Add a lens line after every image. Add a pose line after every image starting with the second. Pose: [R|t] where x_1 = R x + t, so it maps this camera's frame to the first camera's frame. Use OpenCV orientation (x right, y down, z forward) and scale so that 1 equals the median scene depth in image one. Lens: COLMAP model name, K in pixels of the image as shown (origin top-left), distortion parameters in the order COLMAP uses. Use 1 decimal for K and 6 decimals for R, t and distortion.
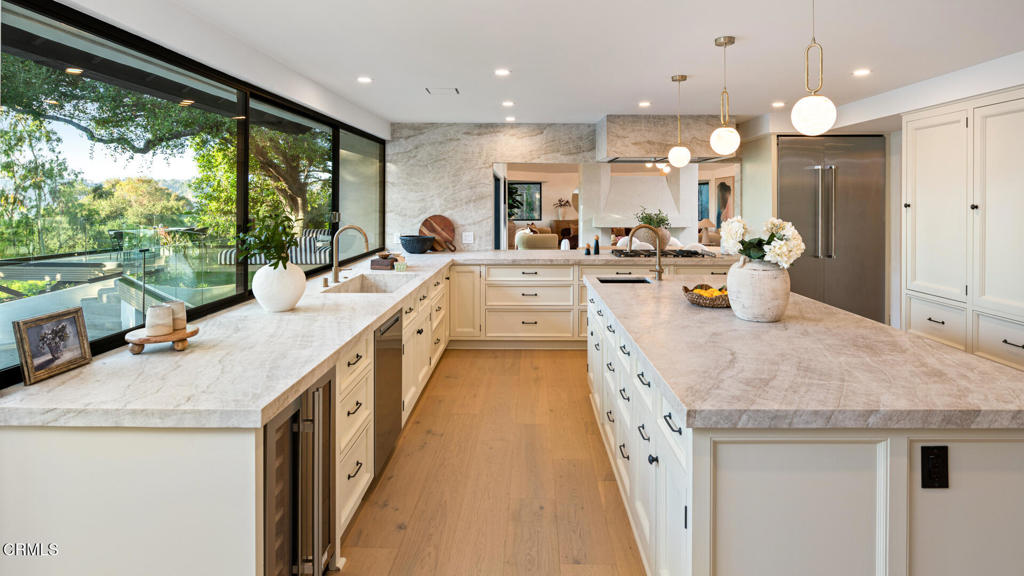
lens RADIAL K [[575.9, 0, 512.7], [0, 575.9, 289.5], [0, 0, 1]] dist [0.007636, 0.000136]
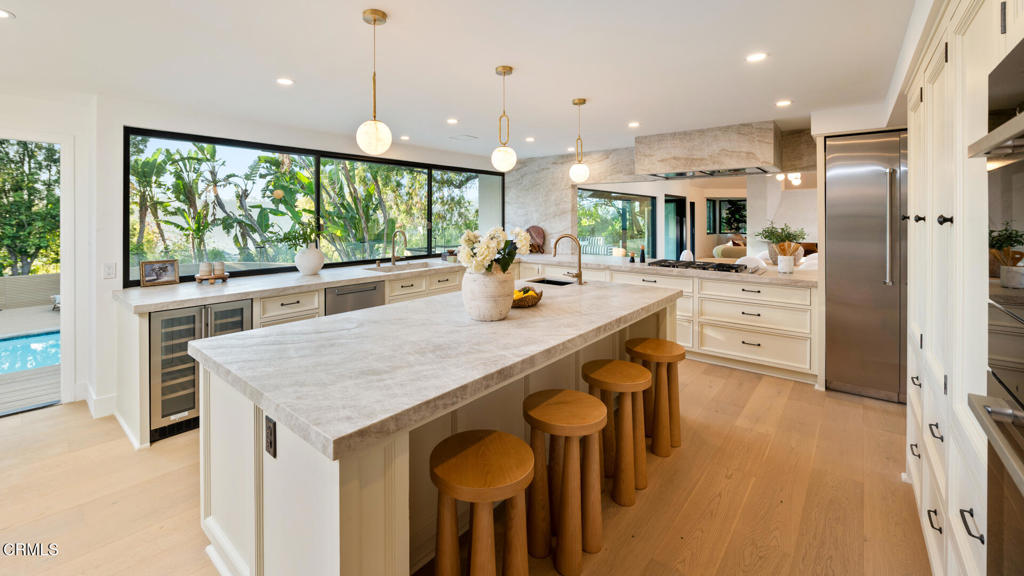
lens RADIAL K [[430.8, 0, 507.3], [0, 430.8, 290.6], [0, 0, 1]] dist [-0.002002, 0.000551]
pose [[0.750640, 0.109034, -0.651653, 0.514087], [-0.099233, 0.993707, 0.051959, -0.024636], [0.653217, 0.025663, 0.756735, 0.200418]]
